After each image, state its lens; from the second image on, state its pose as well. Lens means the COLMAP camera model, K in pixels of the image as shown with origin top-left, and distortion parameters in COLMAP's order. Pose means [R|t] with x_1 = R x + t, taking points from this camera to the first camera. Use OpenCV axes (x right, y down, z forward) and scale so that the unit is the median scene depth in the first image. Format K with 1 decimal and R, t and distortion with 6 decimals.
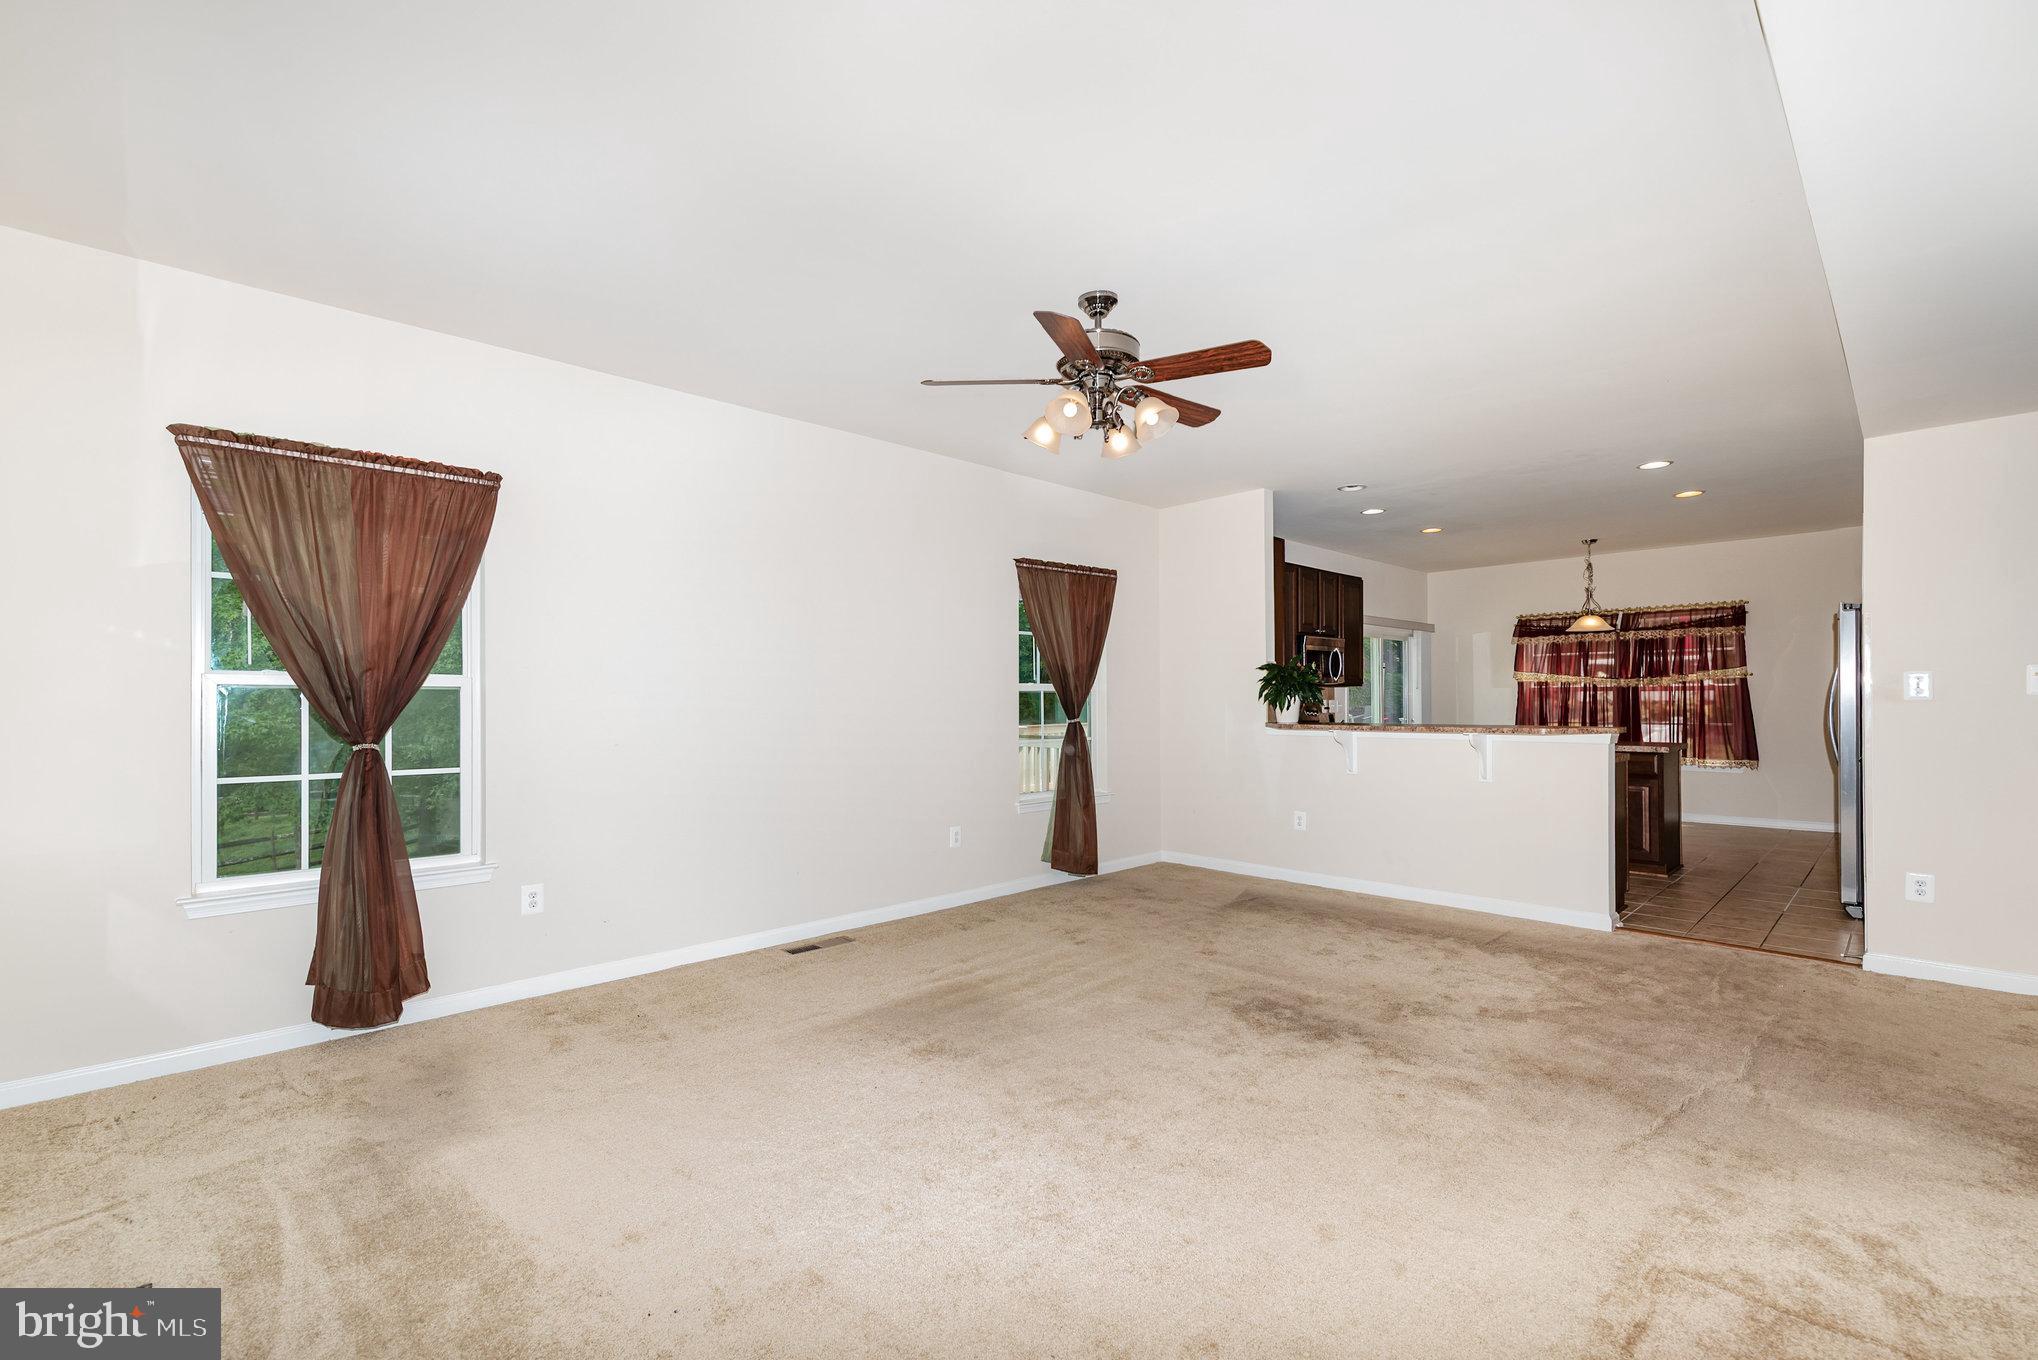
lens RADIAL K [[889.5, 0, 1016.3], [0, 889.5, 705.4], [0, 0, 1]] dist [0.000416, 0.000102]
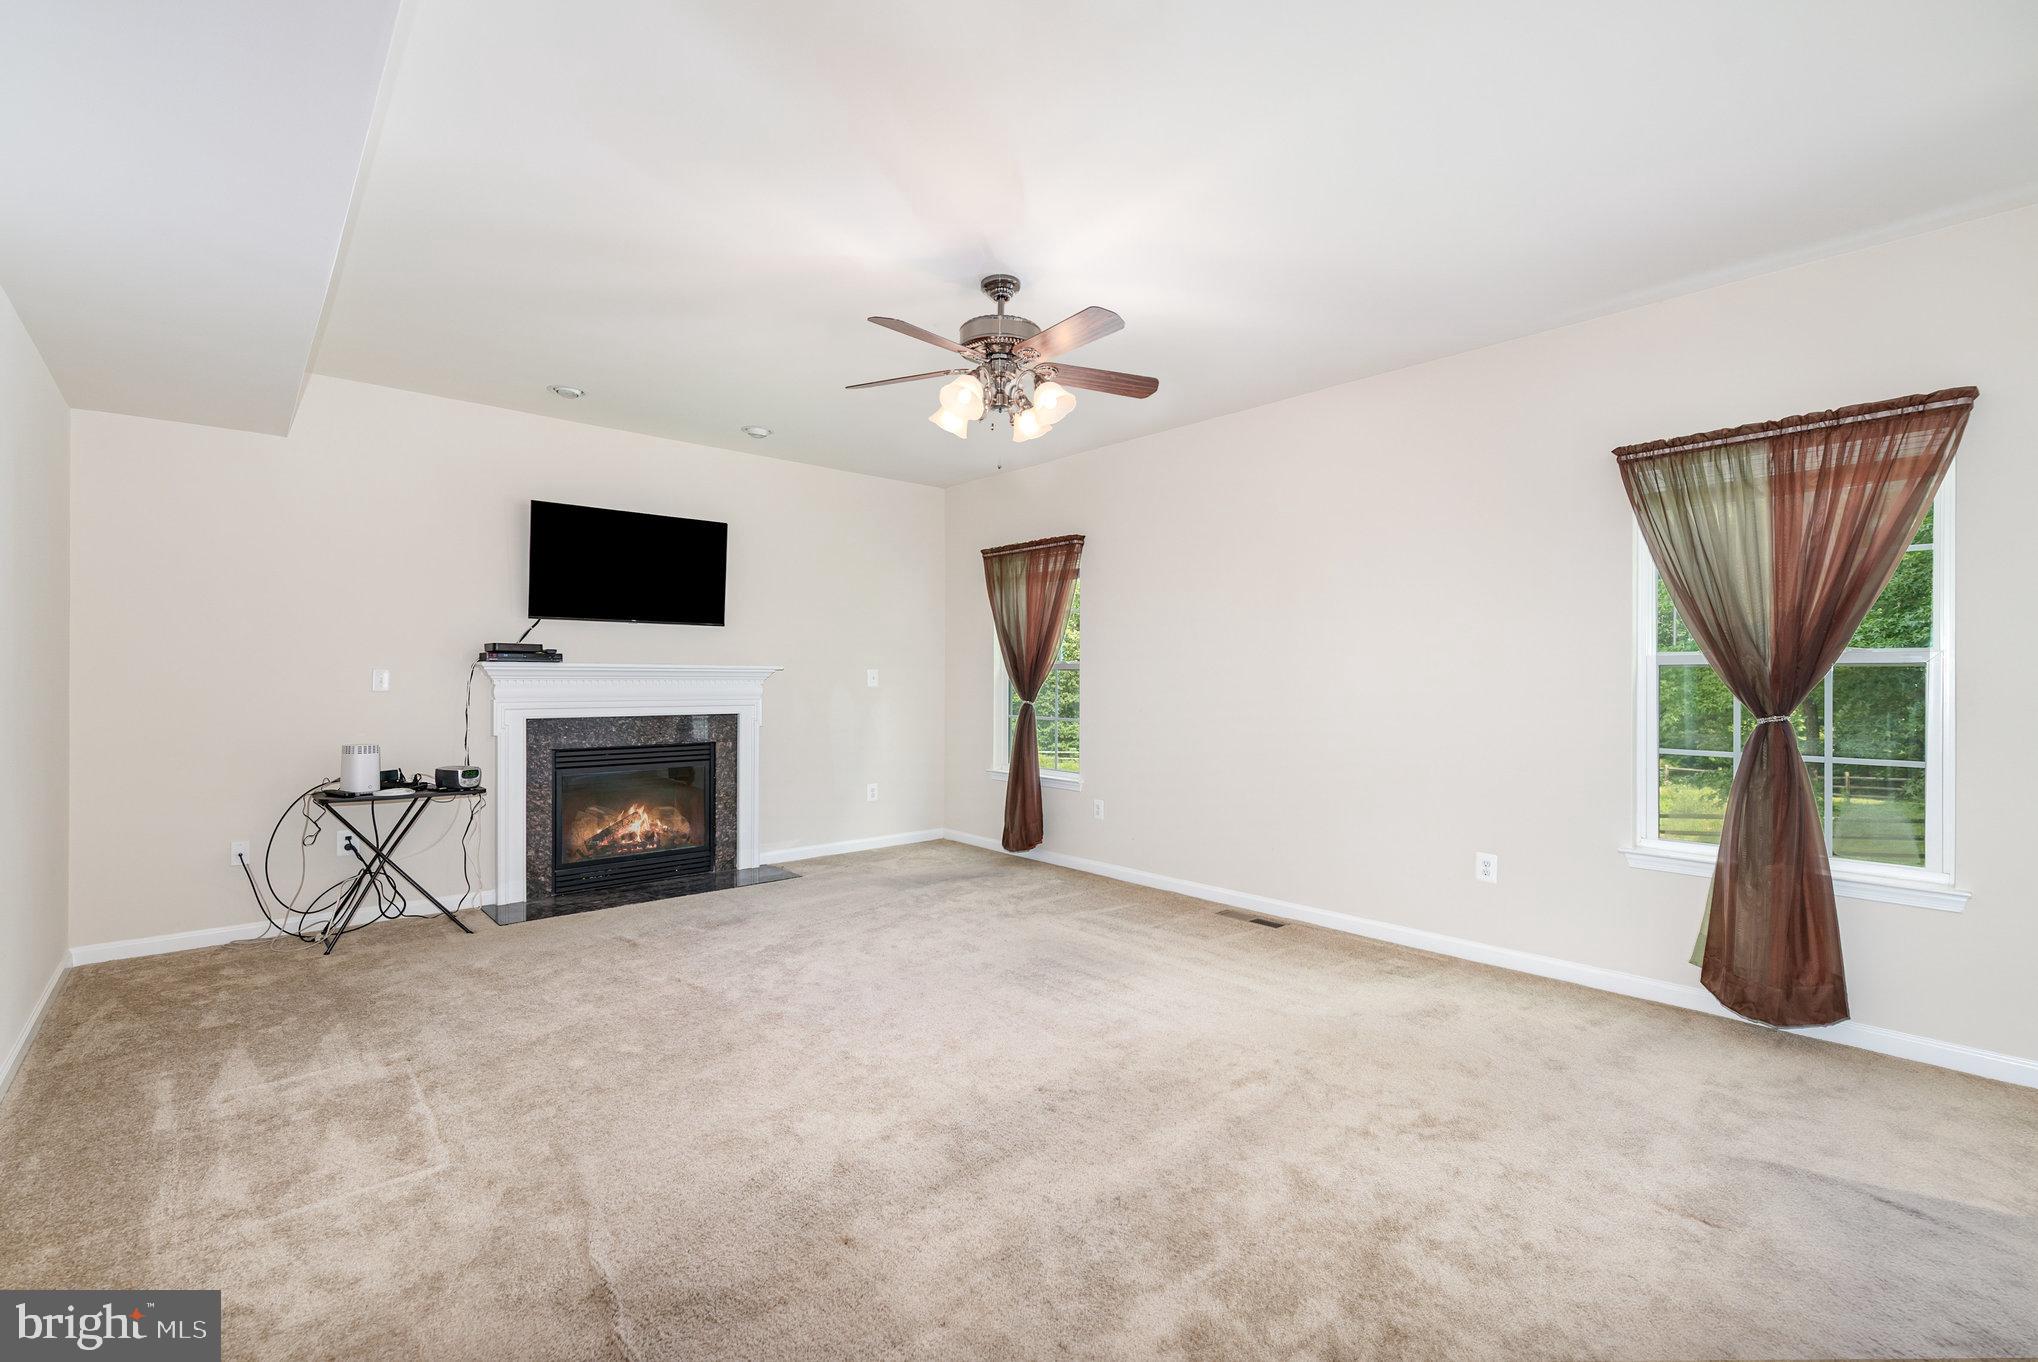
lens RADIAL K [[902.9, 0, 1052.8], [0, 902.9, 680.9], [0, 0, 1]] dist [-0.000261, 0.000000]
pose [[-0.023733, 0.004681, -0.999707, 0.277787], [-0.008906, 0.999948, 0.004893, -0.001835], [0.999679, 0.009020, -0.023690, 0.271445]]
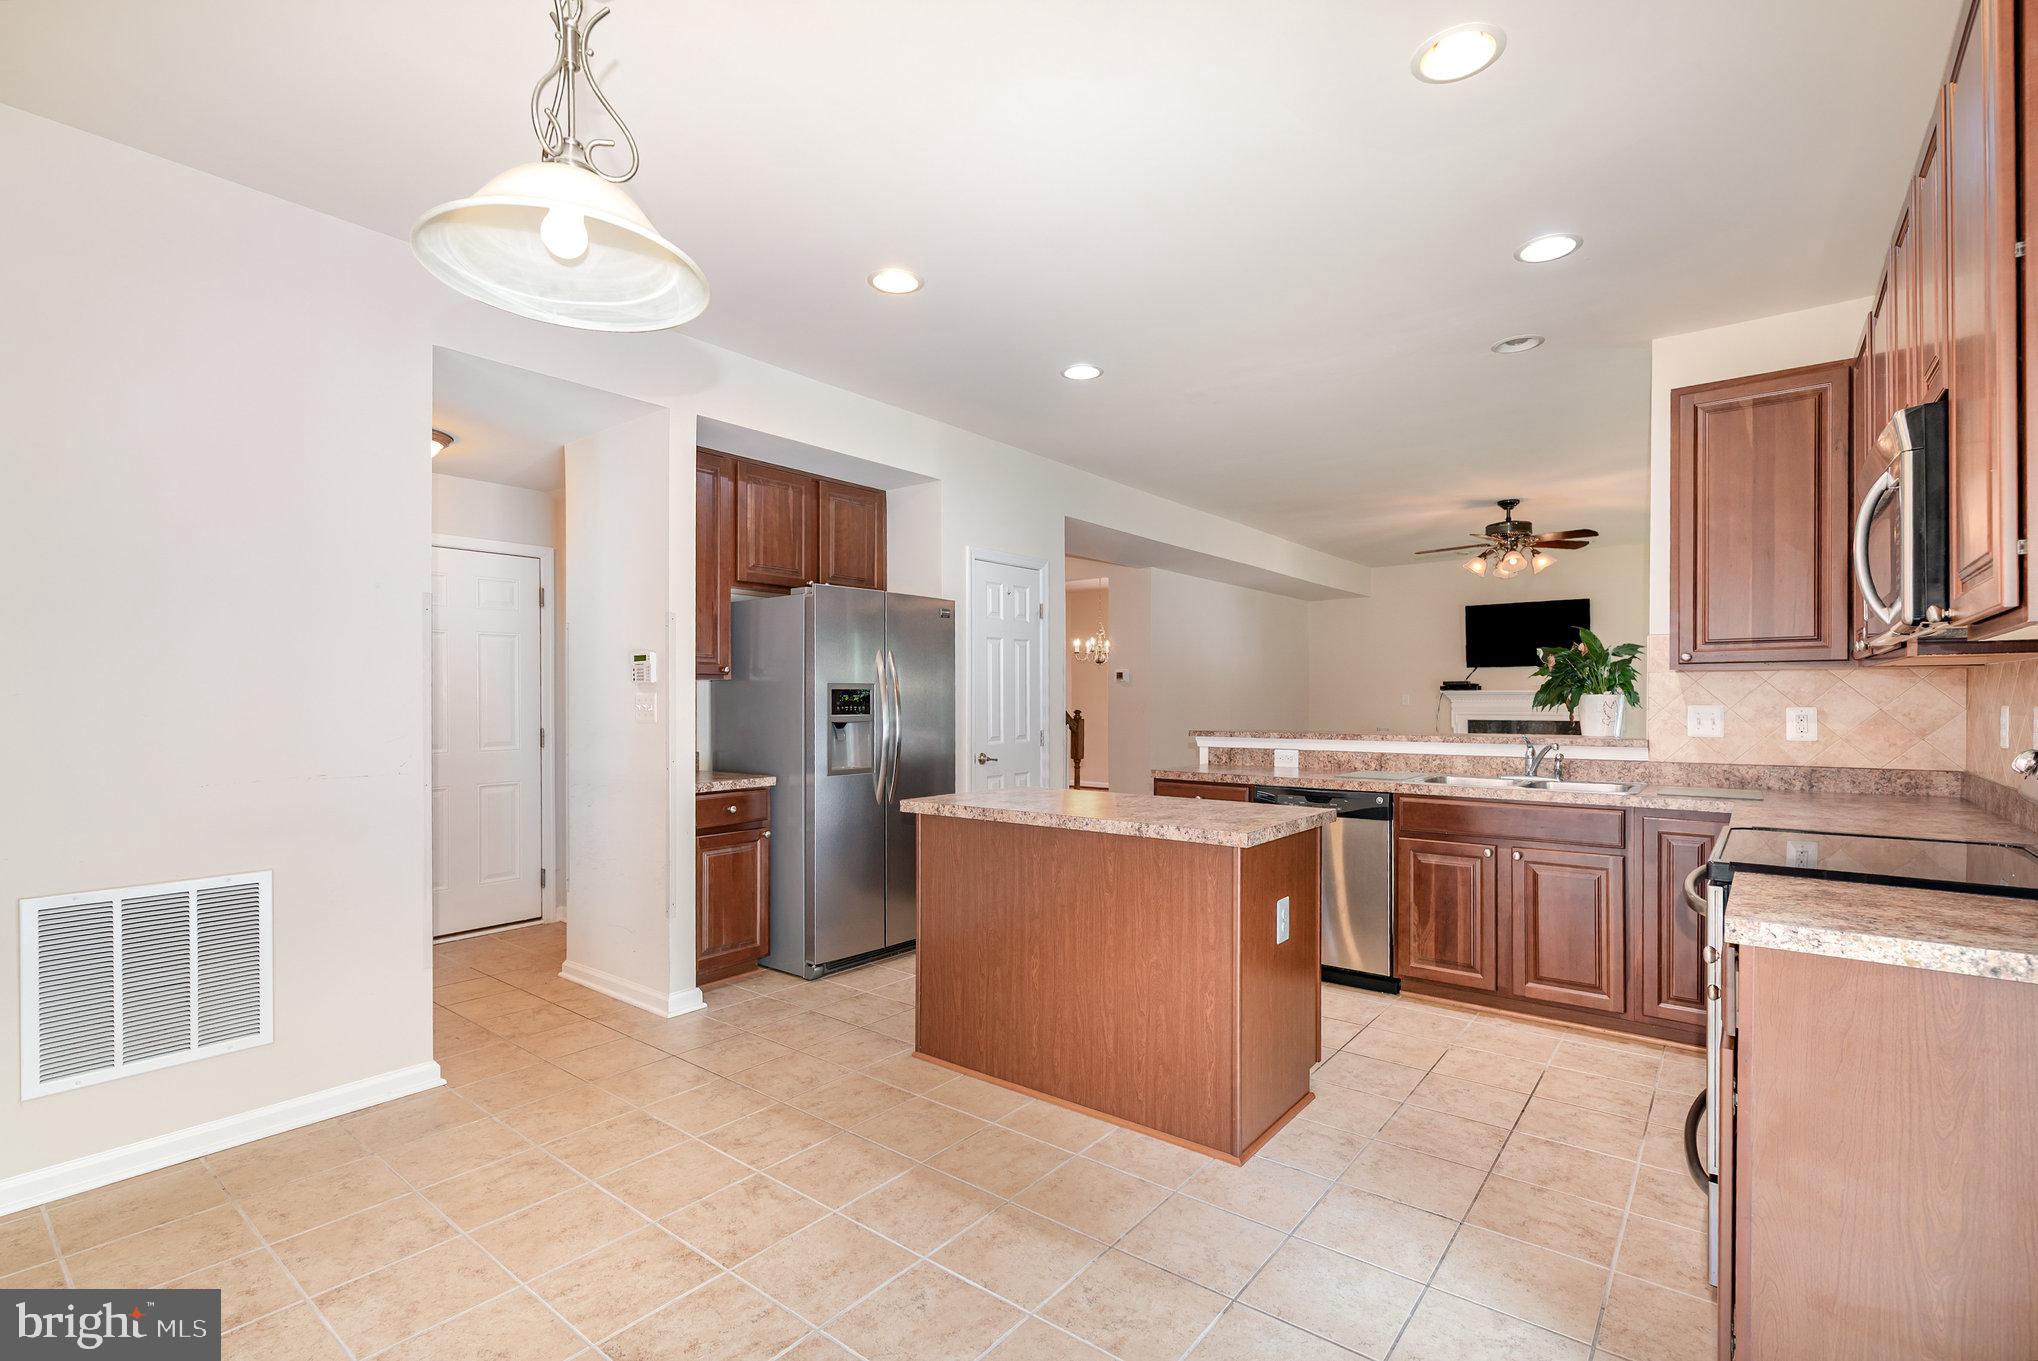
lens RADIAL K [[927.3, 0, 1013.8], [0, 927.3, 701.7], [0, 0, 1]] dist [-0.000358, 0.000002]
pose [[-0.991073, 0.005814, -0.133196, 0.365467], [0.004975, 0.999966, 0.006630, -0.003653], [0.133230, 0.005908, -0.991068, 0.728009]]
